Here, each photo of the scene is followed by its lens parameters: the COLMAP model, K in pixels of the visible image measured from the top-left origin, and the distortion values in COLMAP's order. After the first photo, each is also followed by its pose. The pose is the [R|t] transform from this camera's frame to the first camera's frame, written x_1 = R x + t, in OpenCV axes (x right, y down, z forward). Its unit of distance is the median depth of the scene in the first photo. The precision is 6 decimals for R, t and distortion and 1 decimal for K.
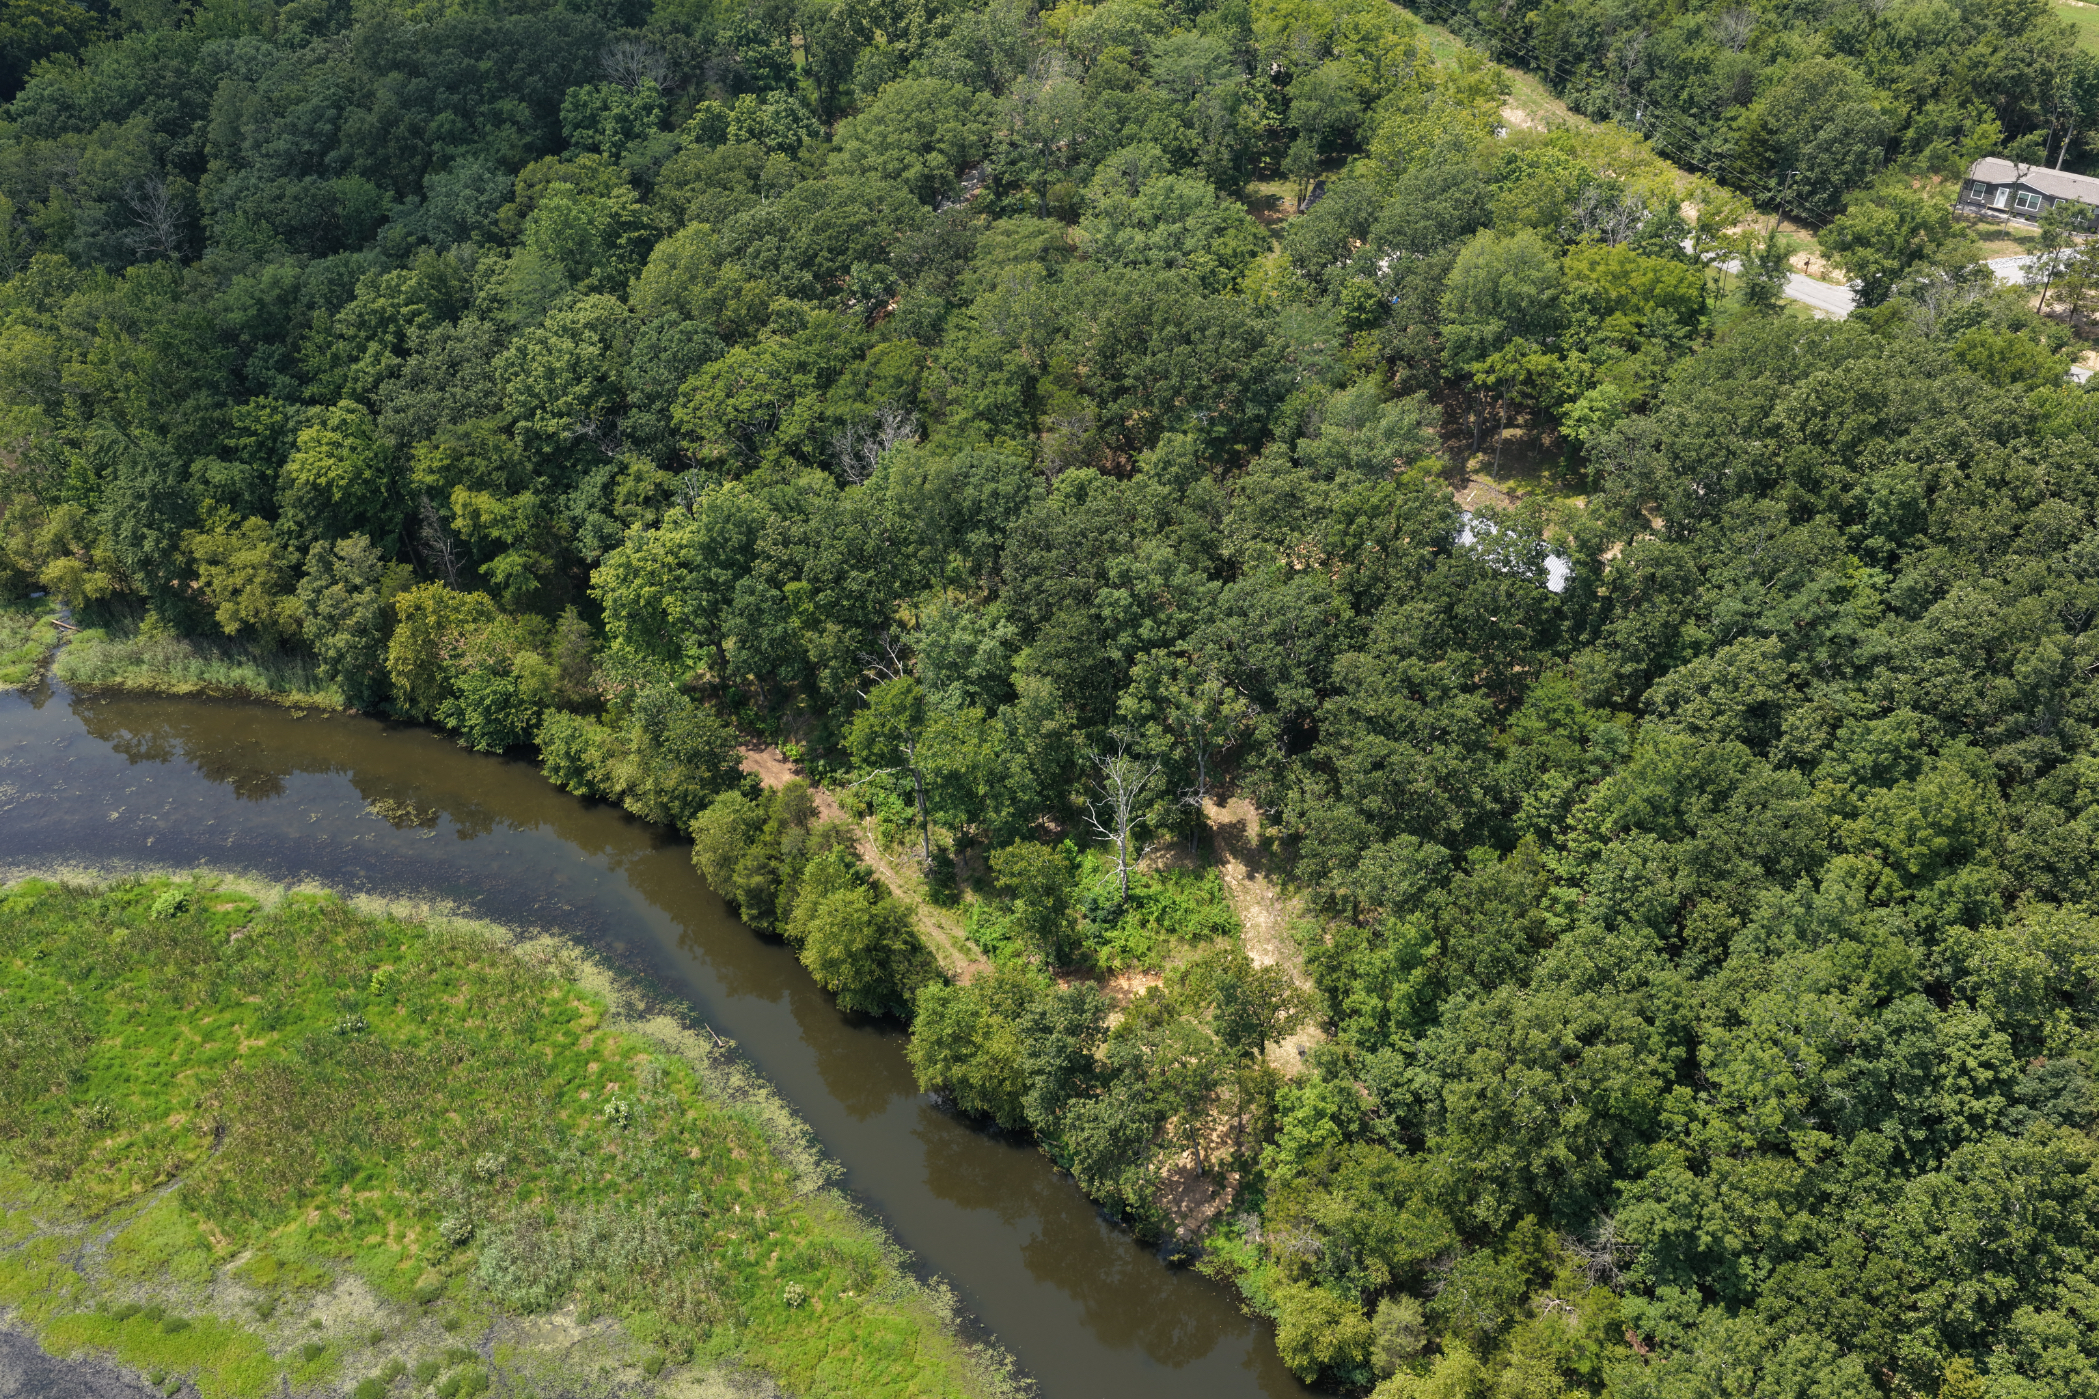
lens RADIAL K [[1754.4, 0, 1052.0], [0, 1754.4, 696.9], [0, 0, 1]] dist [-0.014501, 0.045919]
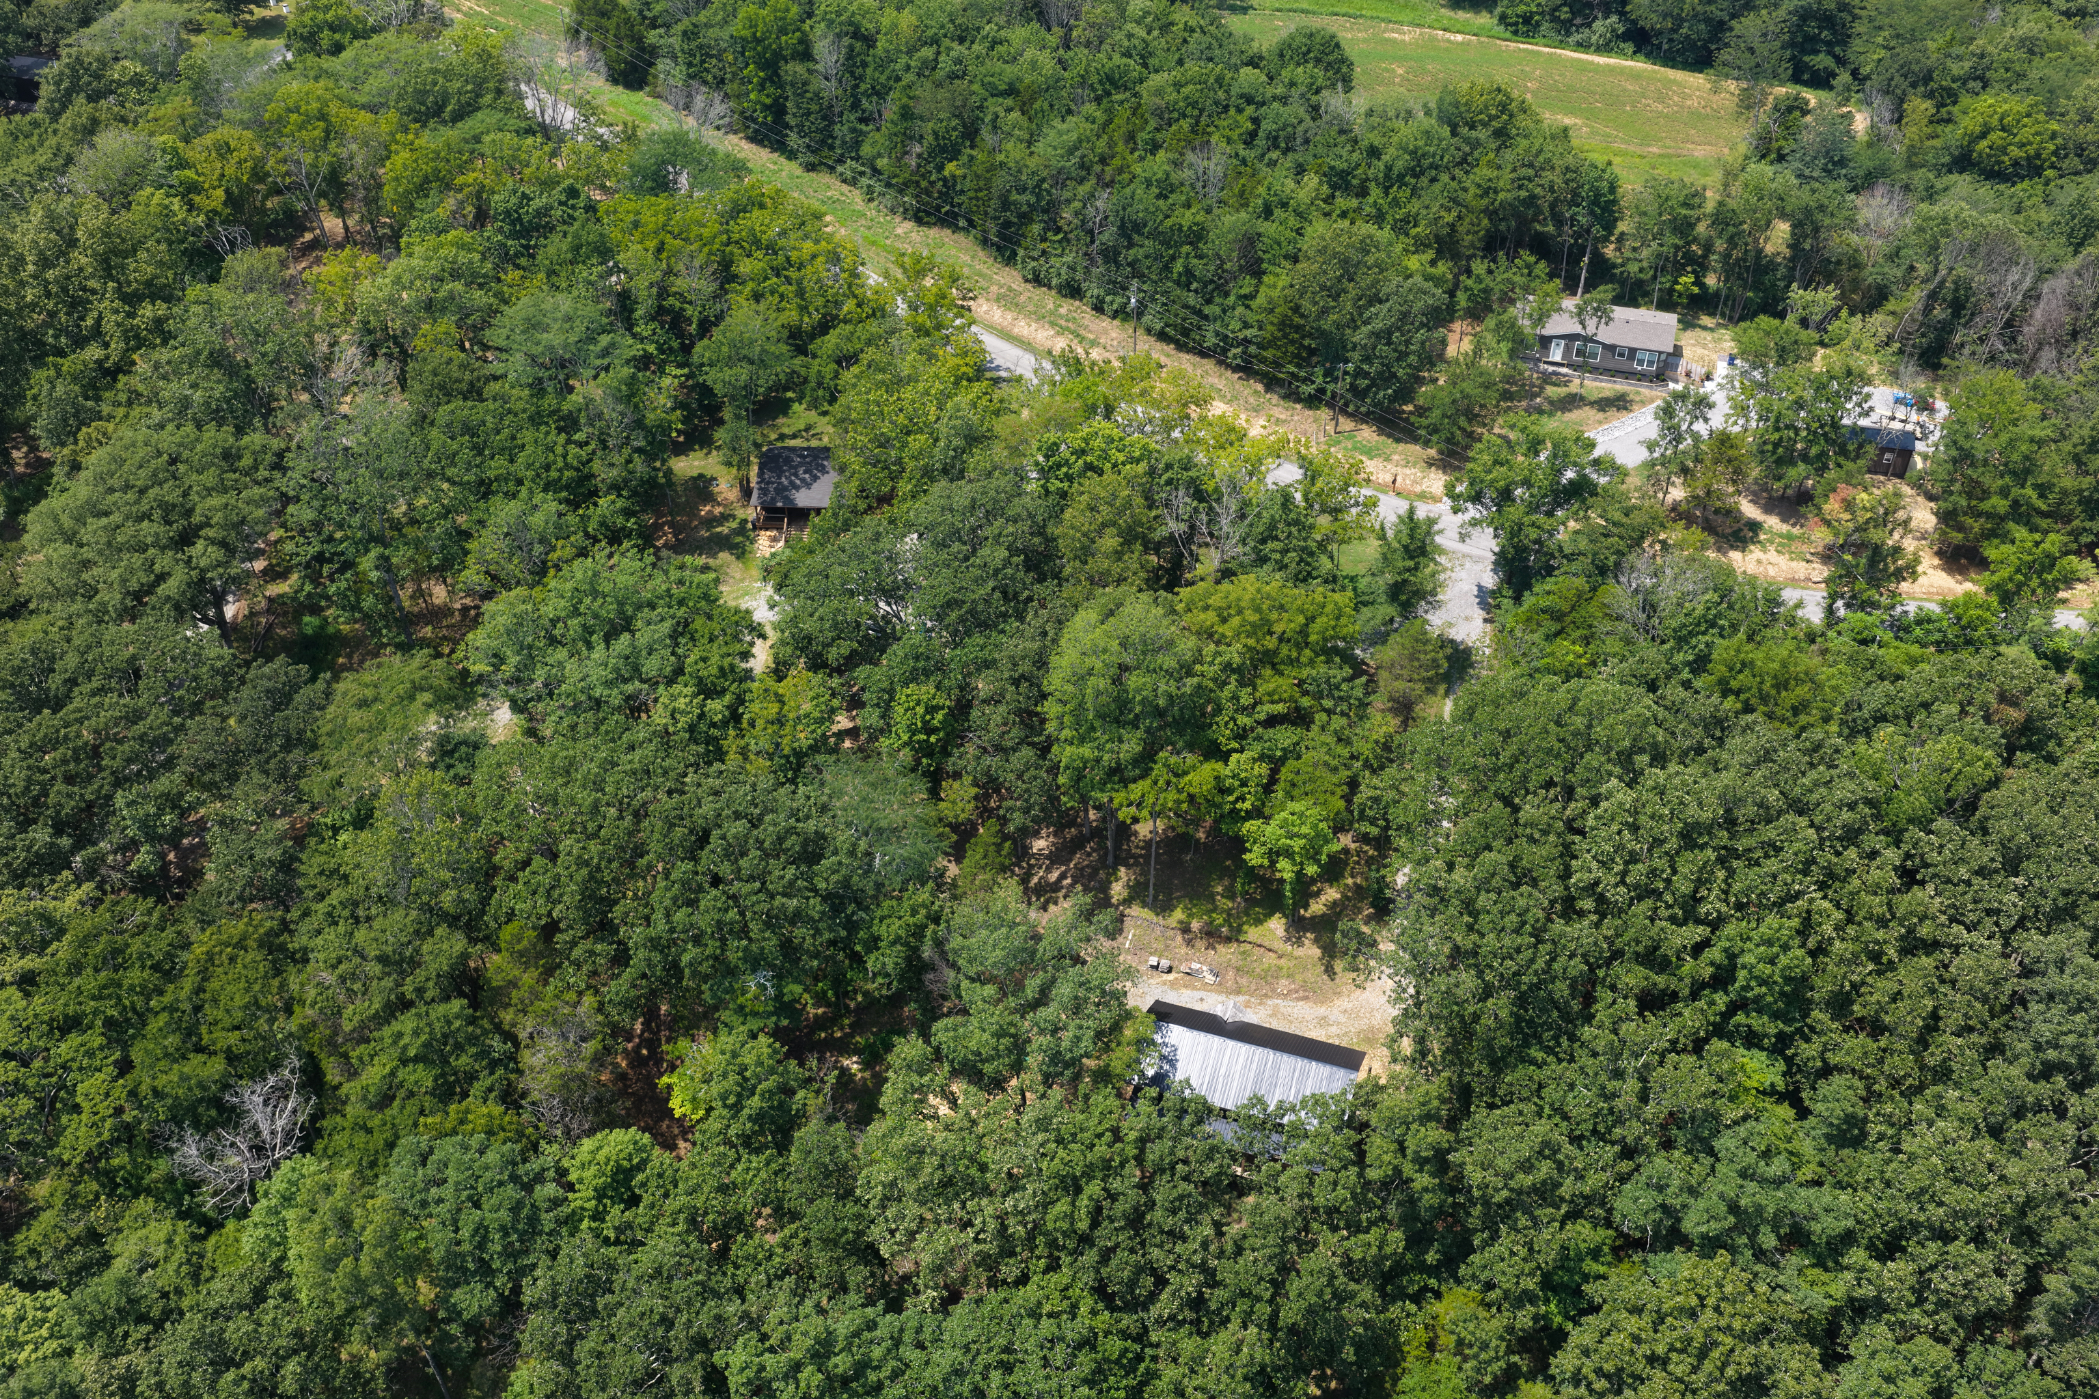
lens RADIAL K [[1754.4, 0, 1049.1], [0, 1754.4, 699.8], [0, 0, 1]] dist [-0.014501, 0.045919]
pose [[0.913064, -0.240798, 0.329135, -0.006404], [0.230461, 0.970510, 0.070704, -0.226763], [-0.336454, 0.011296, 0.941632, 0.270936]]
